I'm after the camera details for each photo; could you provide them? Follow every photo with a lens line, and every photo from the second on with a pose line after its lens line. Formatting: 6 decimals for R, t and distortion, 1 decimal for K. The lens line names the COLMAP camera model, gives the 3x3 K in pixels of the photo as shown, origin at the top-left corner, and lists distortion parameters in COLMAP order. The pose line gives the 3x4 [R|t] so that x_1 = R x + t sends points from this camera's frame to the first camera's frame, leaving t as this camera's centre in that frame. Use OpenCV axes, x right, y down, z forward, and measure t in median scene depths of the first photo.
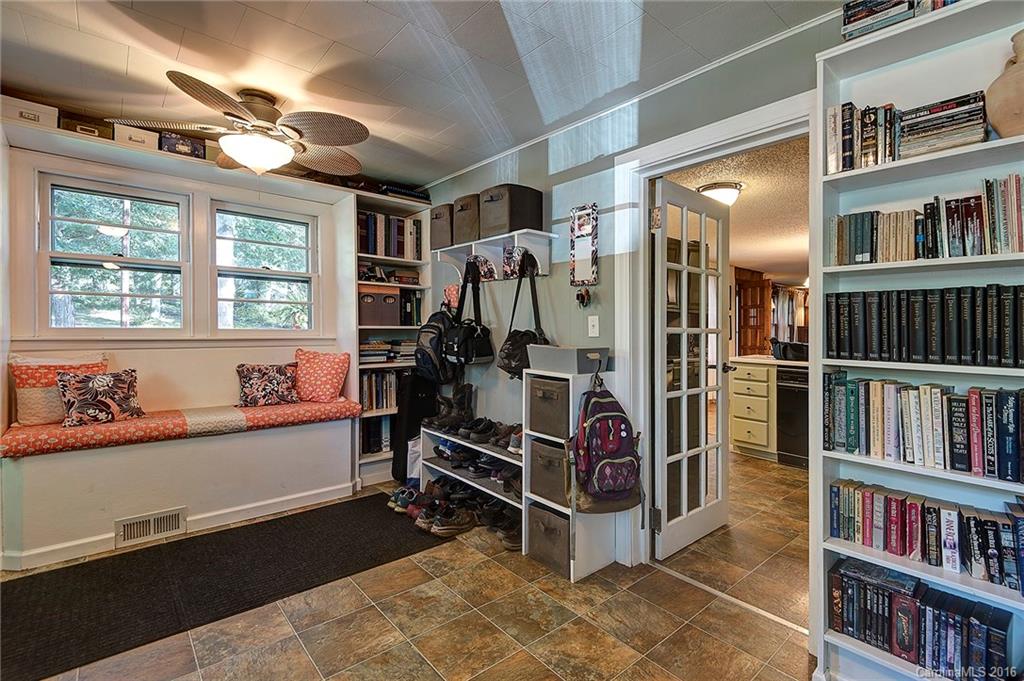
lens RADIAL K [[469.2, 0, 516.8], [0, 469.2, 330.4], [0, 0, 1]] dist [0.011980, -0.004899]
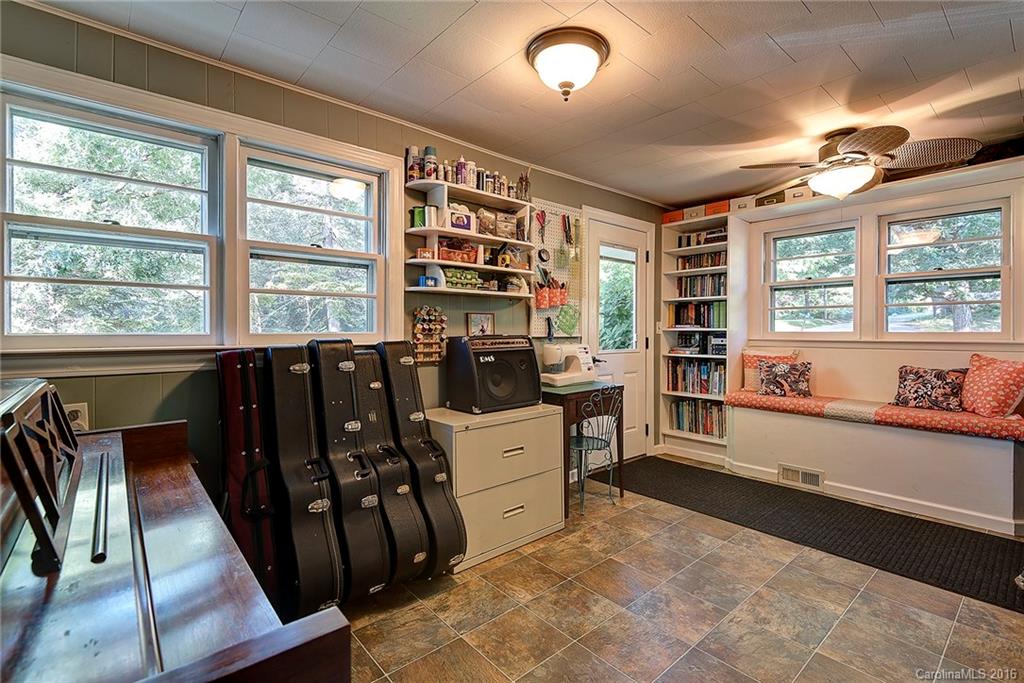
lens RADIAL K [[469.2, 0, 515.0], [0, 469.2, 337.5], [0, 0, 1]] dist [0.011980, -0.004899]
pose [[0.003418, 0.006124, -0.999975, 0.550892], [-0.001398, 0.999980, 0.006119, 0.004835], [0.999993, 0.001377, 0.003426, 0.156975]]
